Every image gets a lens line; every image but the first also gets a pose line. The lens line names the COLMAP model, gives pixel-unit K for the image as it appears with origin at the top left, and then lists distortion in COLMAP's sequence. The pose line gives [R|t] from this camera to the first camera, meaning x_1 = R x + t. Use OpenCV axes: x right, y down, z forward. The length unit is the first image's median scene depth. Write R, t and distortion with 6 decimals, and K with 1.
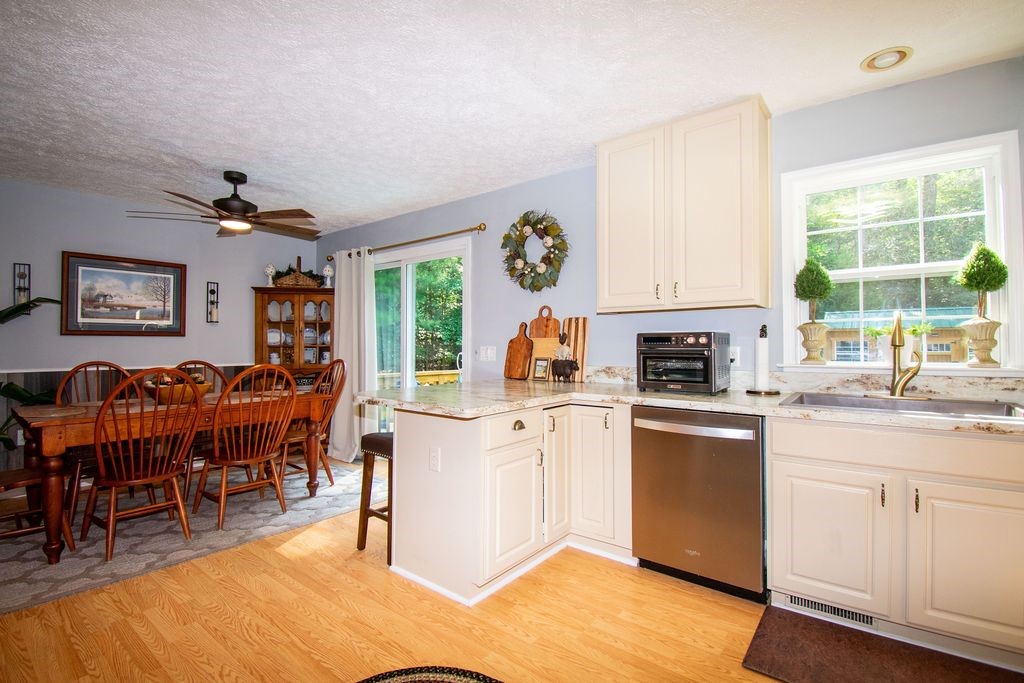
lens RADIAL K [[461.9, 0, 513.7], [0, 461.9, 333.7], [0, 0, 1]] dist [0.007033, -0.019635]
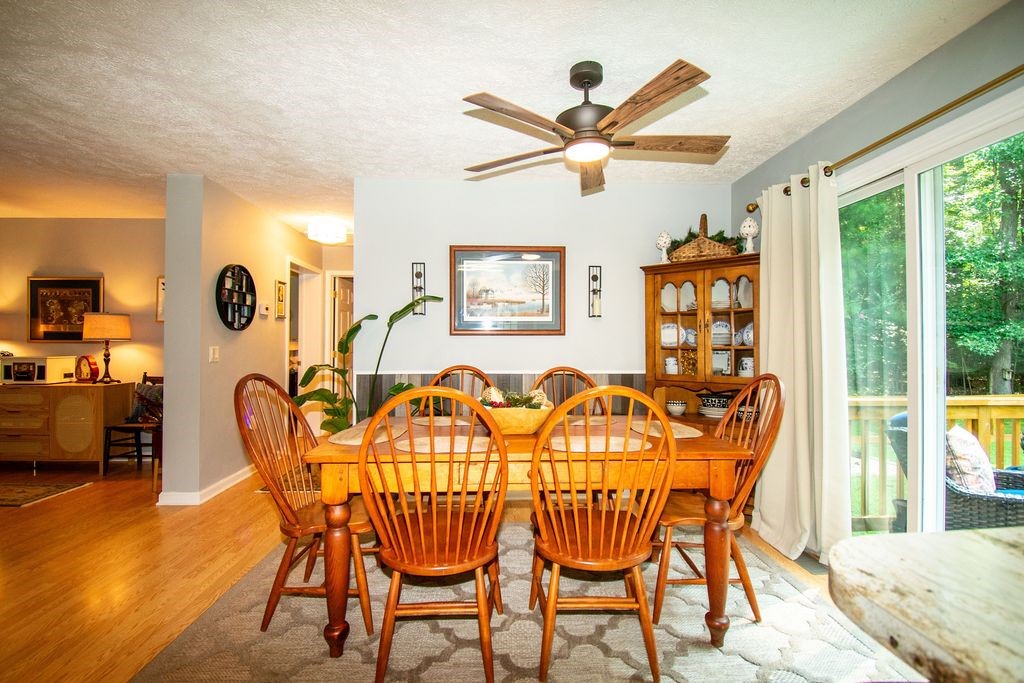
lens RADIAL K [[461.9, 0, 511.1], [0, 461.9, 339.9], [0, 0, 1]] dist [0.007033, -0.019635]
pose [[0.643397, -0.007254, -0.765498, -0.171573], [0.015850, 0.999867, 0.003847, 0.010766], [0.765368, -0.014609, 0.643427, 0.456669]]
